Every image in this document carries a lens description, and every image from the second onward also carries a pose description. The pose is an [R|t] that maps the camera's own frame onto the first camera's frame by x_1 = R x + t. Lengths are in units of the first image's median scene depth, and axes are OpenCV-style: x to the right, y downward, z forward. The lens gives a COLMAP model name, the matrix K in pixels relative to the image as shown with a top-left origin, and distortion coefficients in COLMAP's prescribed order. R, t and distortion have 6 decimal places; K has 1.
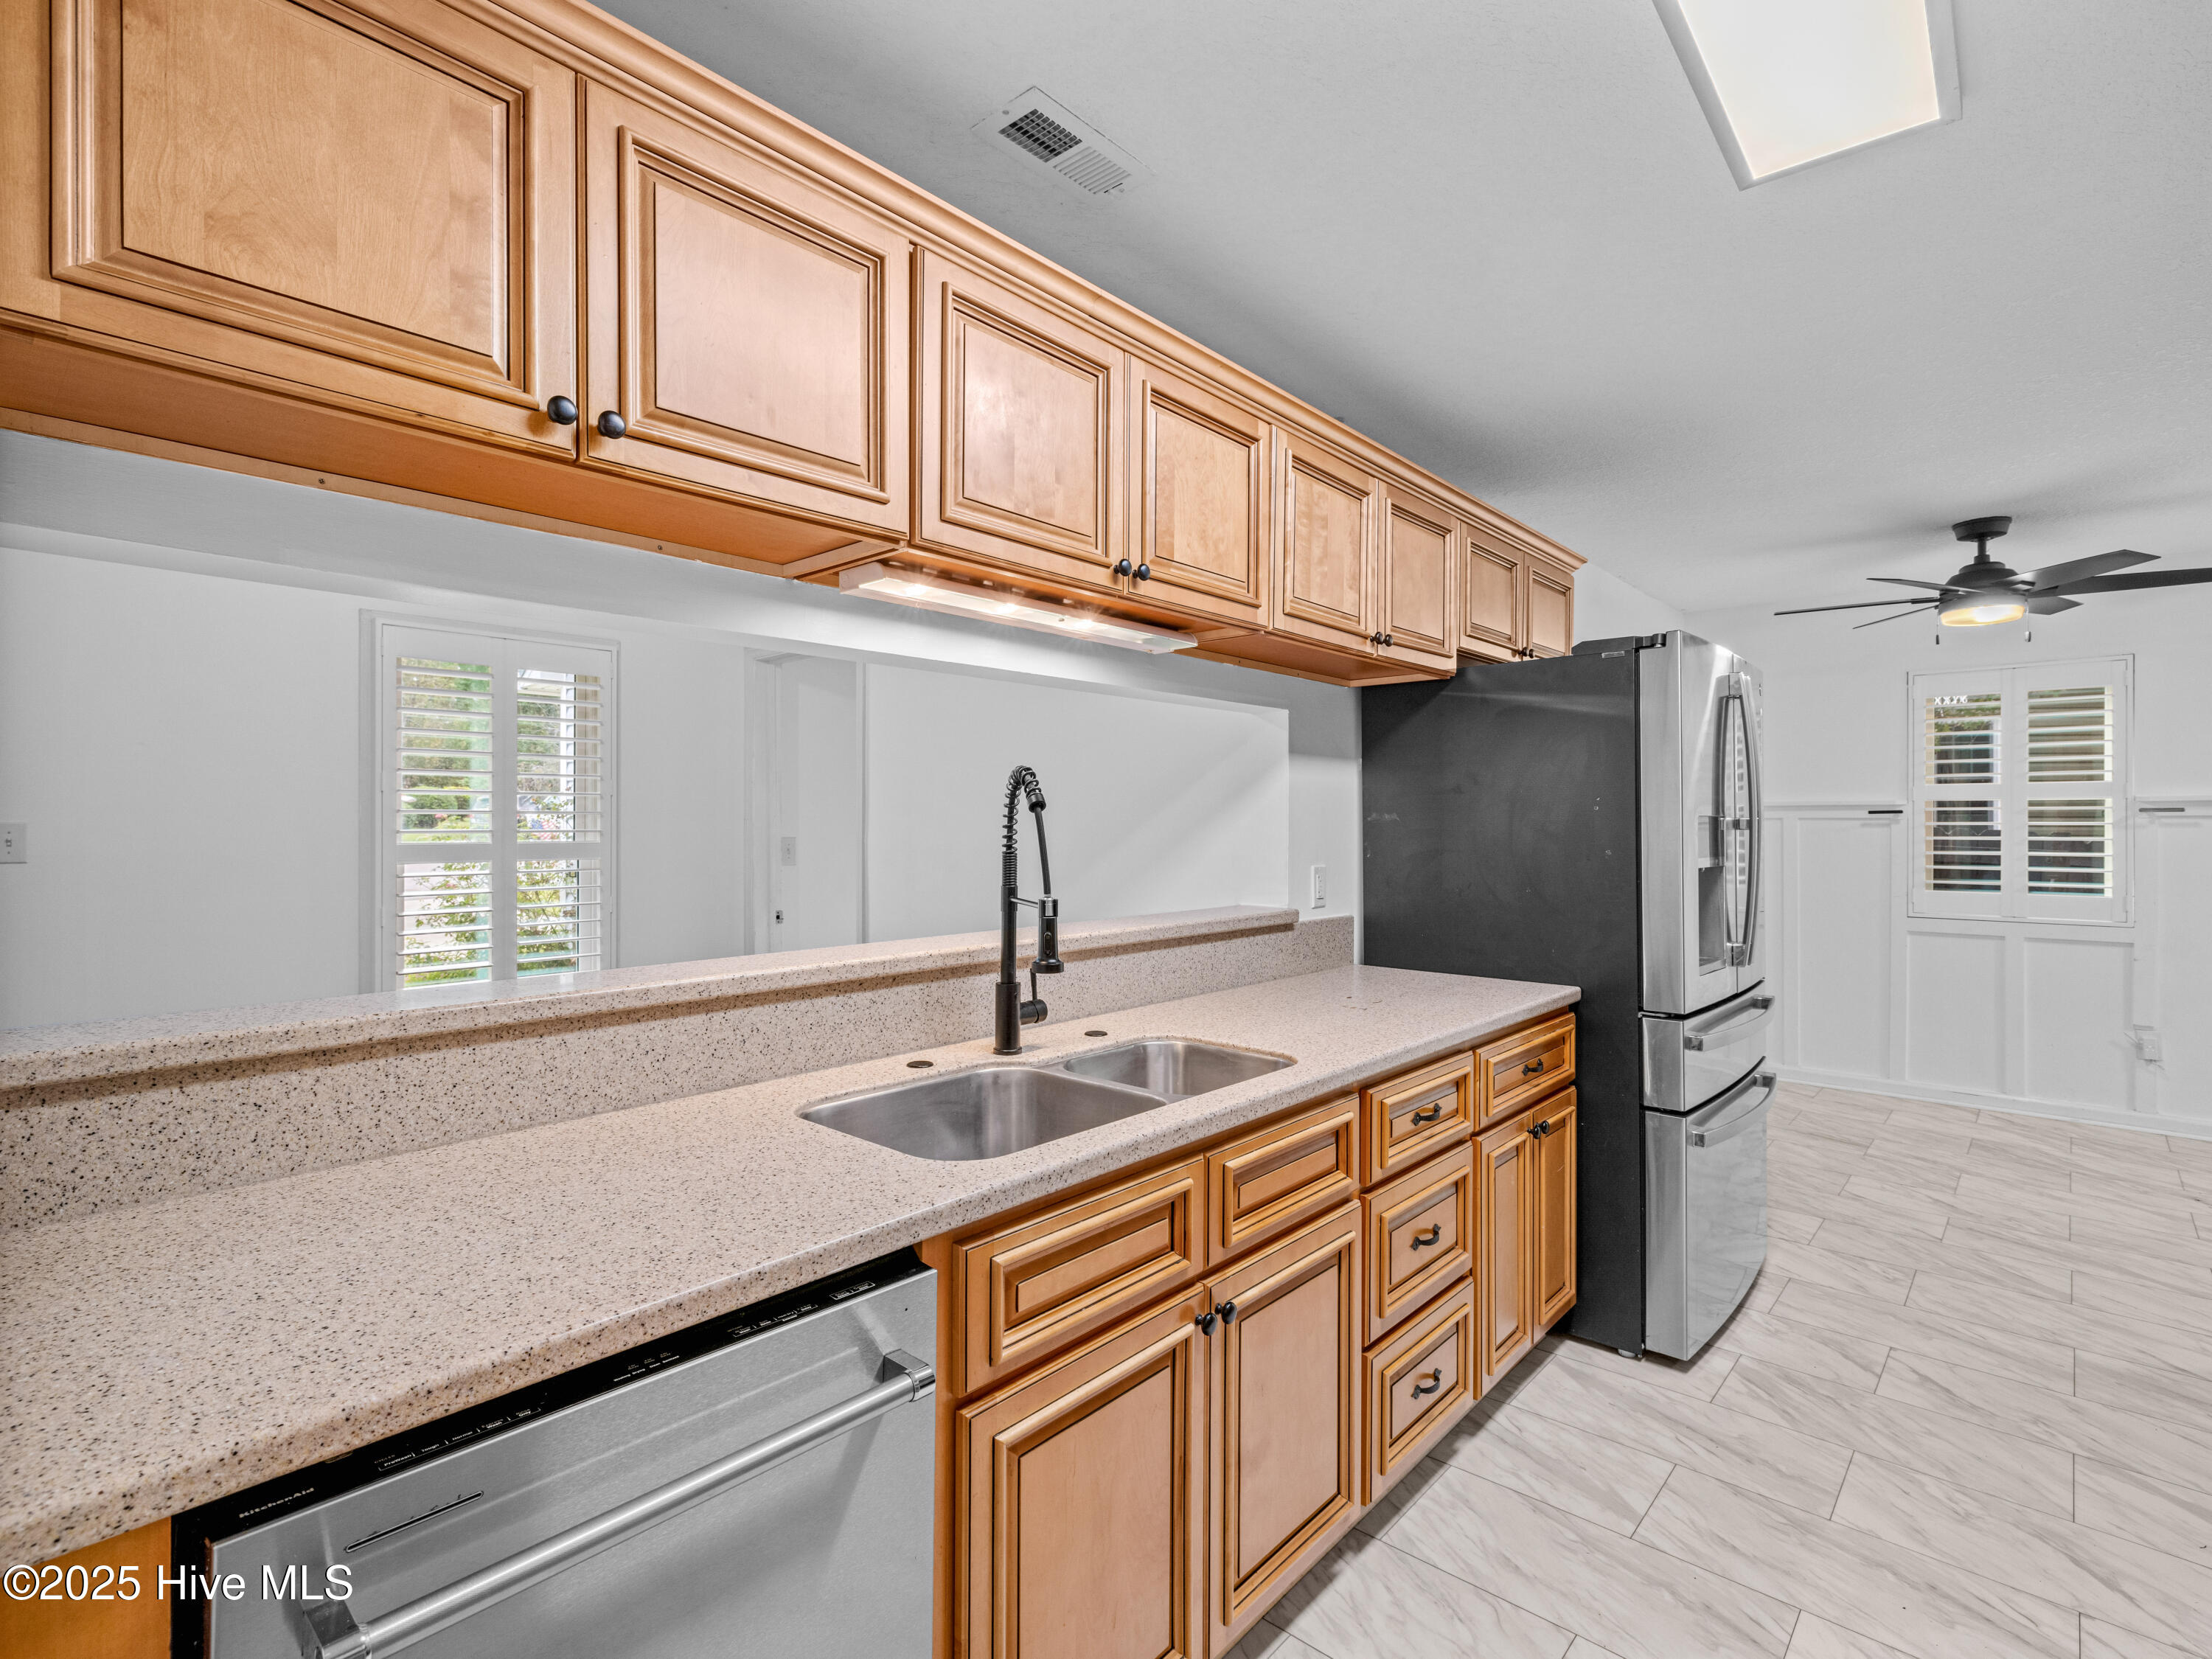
lens RADIAL K [[1053.5, 0, 1103.9], [0, 1053.5, 822.7], [0, 0, 1]] dist [0.000760, -0.000565]
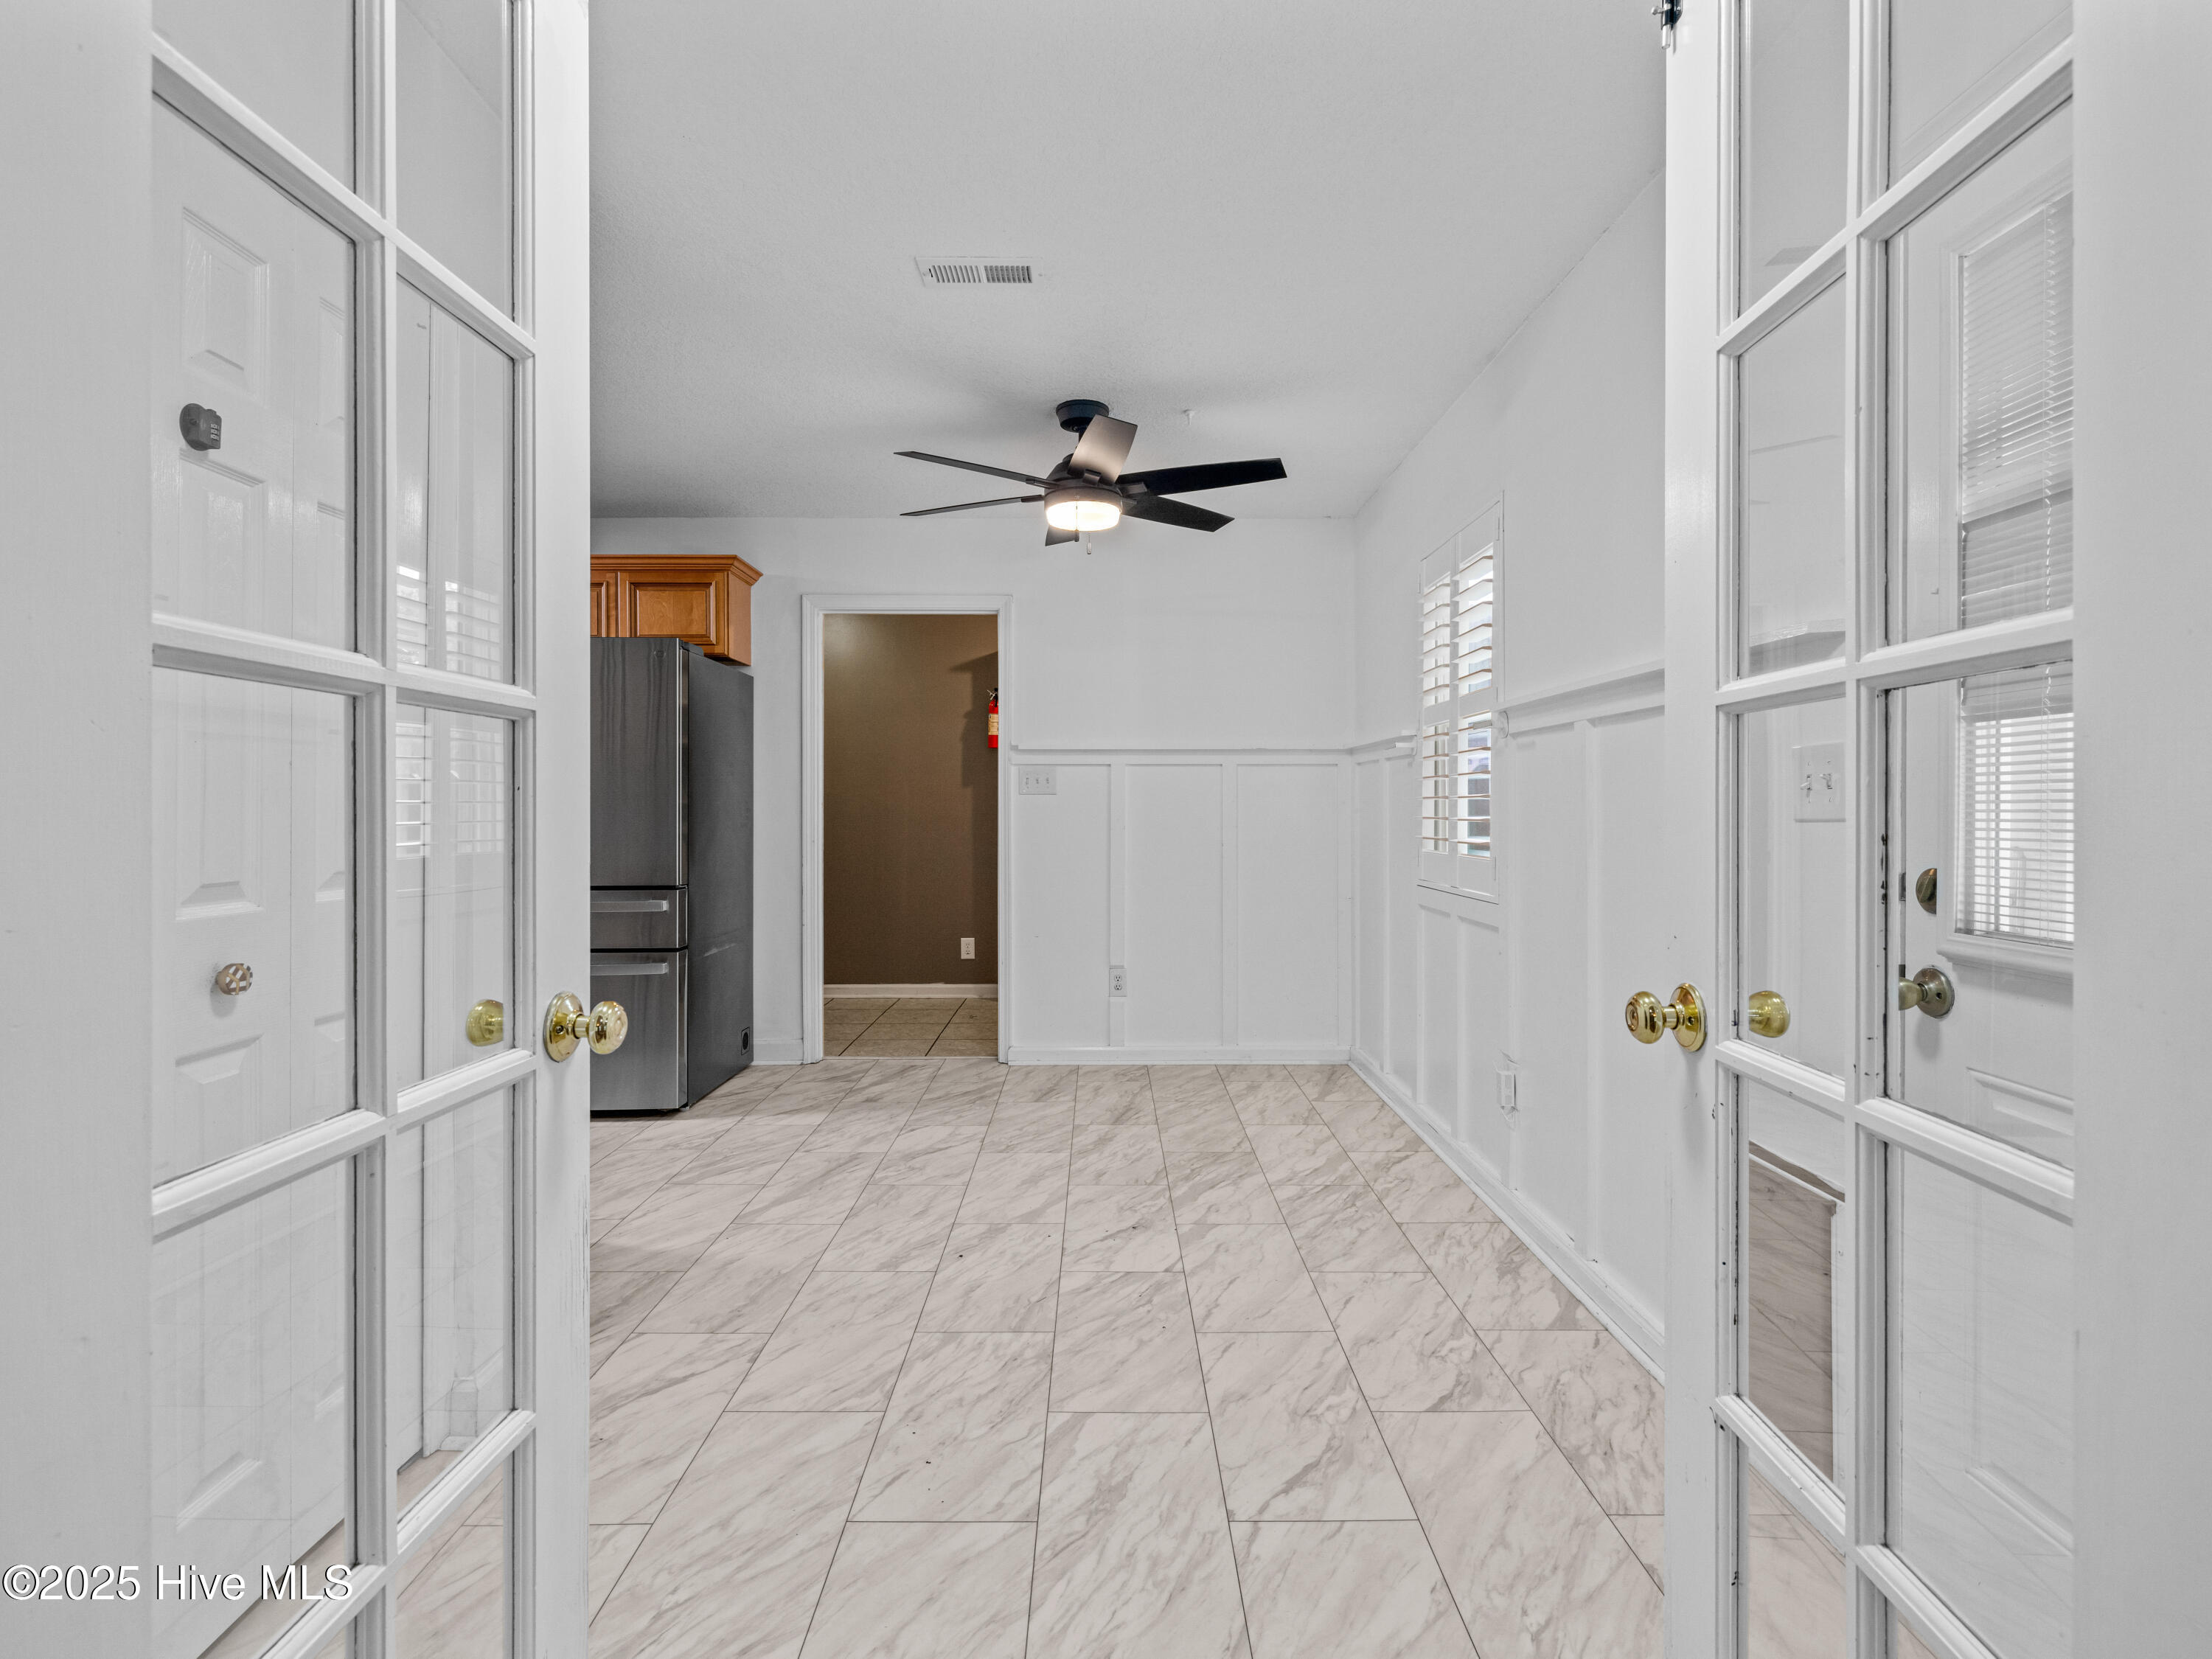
lens RADIAL K [[1053.5, 0, 1103.9], [0, 1053.5, 822.7], [0, 0, 1]] dist [0.000760, -0.000565]
pose [[0.681999, 0.010850, -0.731273, 1.572375], [-0.001068, 0.999904, 0.013840, 0.048699], [0.731352, -0.008658, 0.681945, 0.453510]]
